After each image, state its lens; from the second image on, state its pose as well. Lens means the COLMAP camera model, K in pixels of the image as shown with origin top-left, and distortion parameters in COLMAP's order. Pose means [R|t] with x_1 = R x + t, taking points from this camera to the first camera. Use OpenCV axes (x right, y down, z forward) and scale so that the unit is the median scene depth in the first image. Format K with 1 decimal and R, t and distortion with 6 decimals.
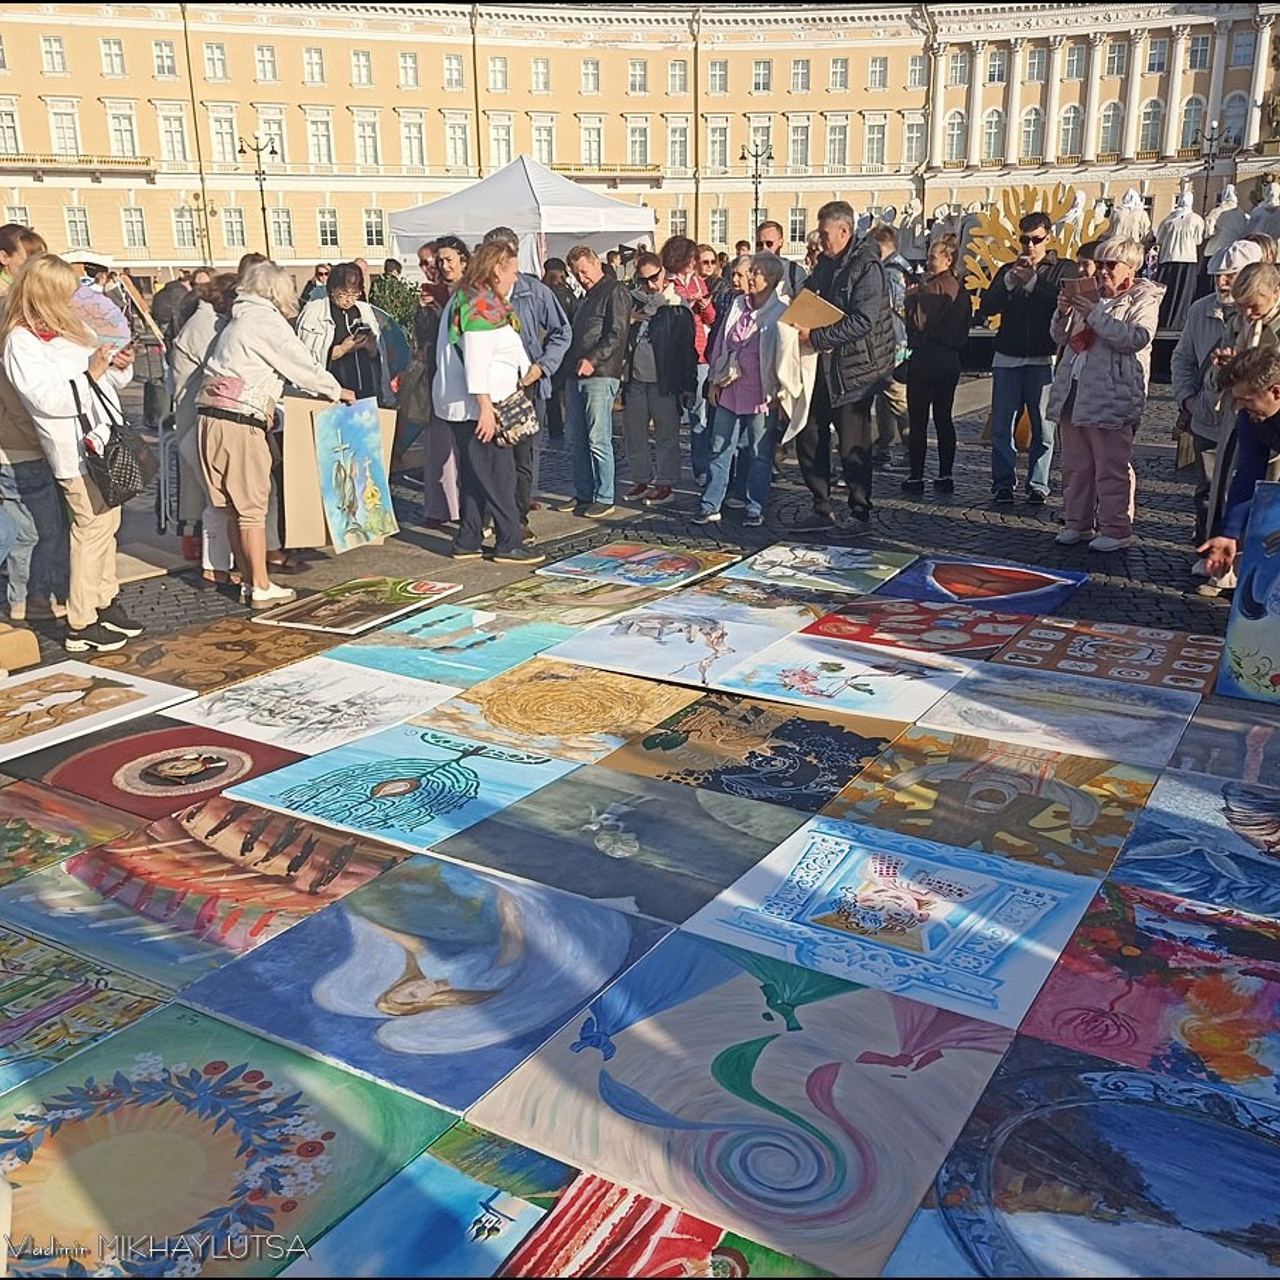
lens RADIAL K [[1291.4, 0, 619.2], [0, 1291.4, 632.7], [0, 0, 1]] dist [0.041149, -0.047489]
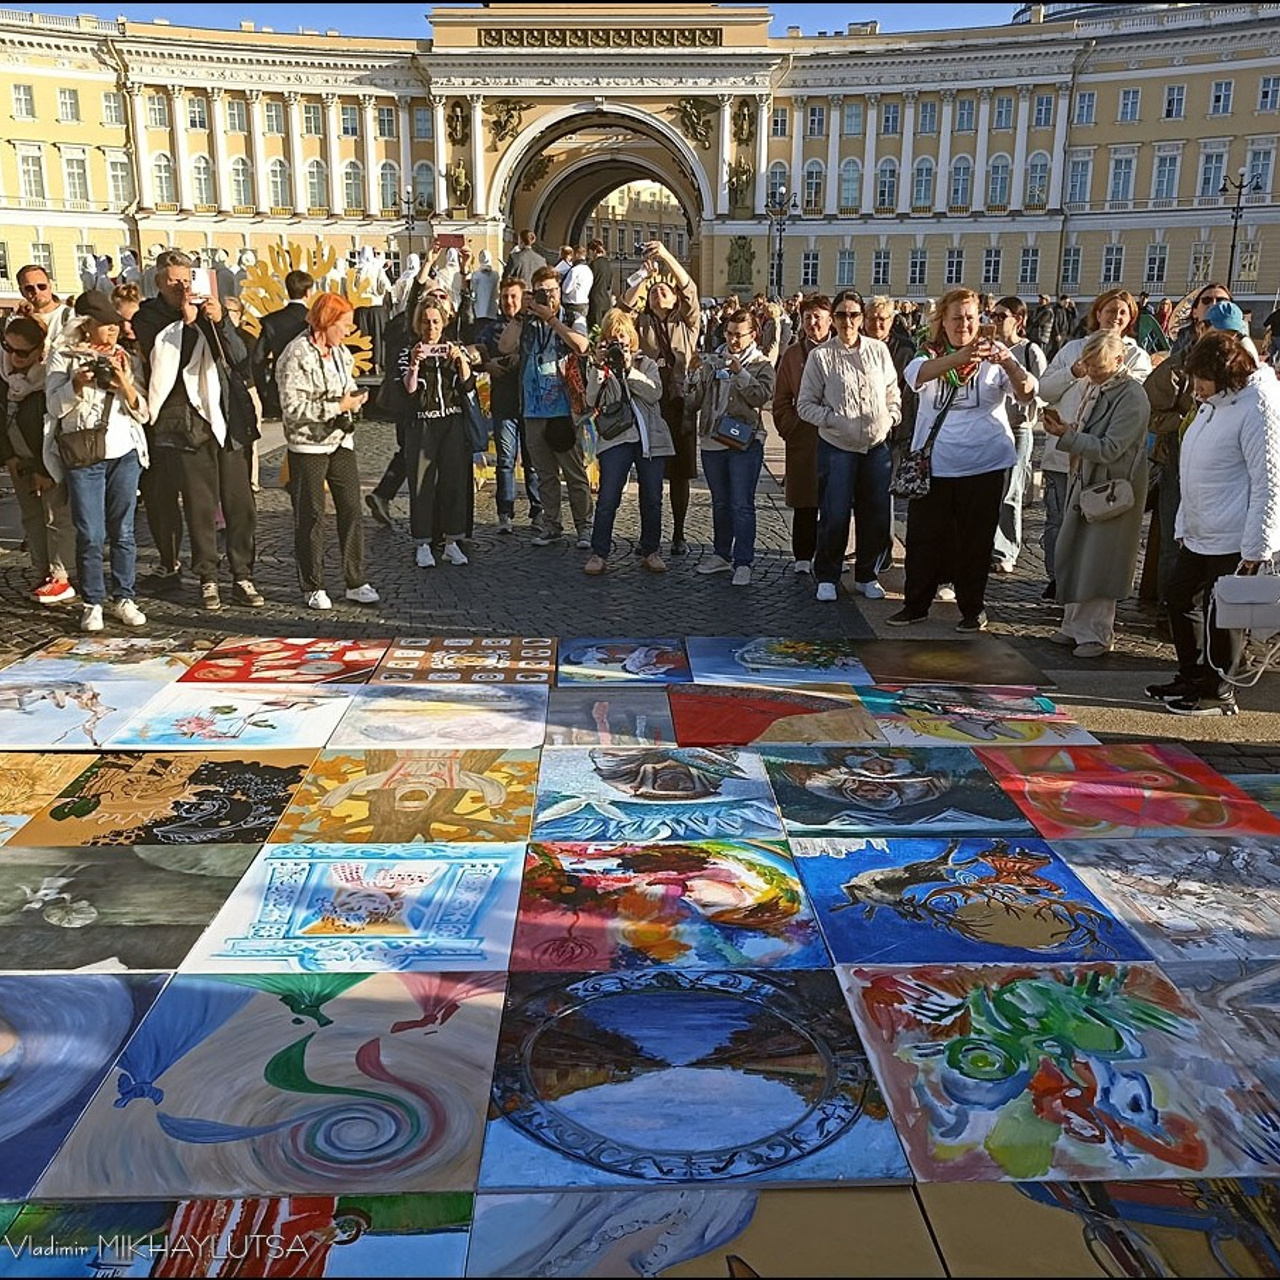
lens RADIAL K [[1367.2, 0, 640.0], [0, 1367.2, 640.0], [0, 0, 1]] dist [0.043276, -0.051408]
pose [[0.816117, -0.114307, 0.566469, -0.182752], [0.132998, 0.991081, 0.008376, 0.006674], [-0.562374, 0.068503, 0.824041, -0.085729]]
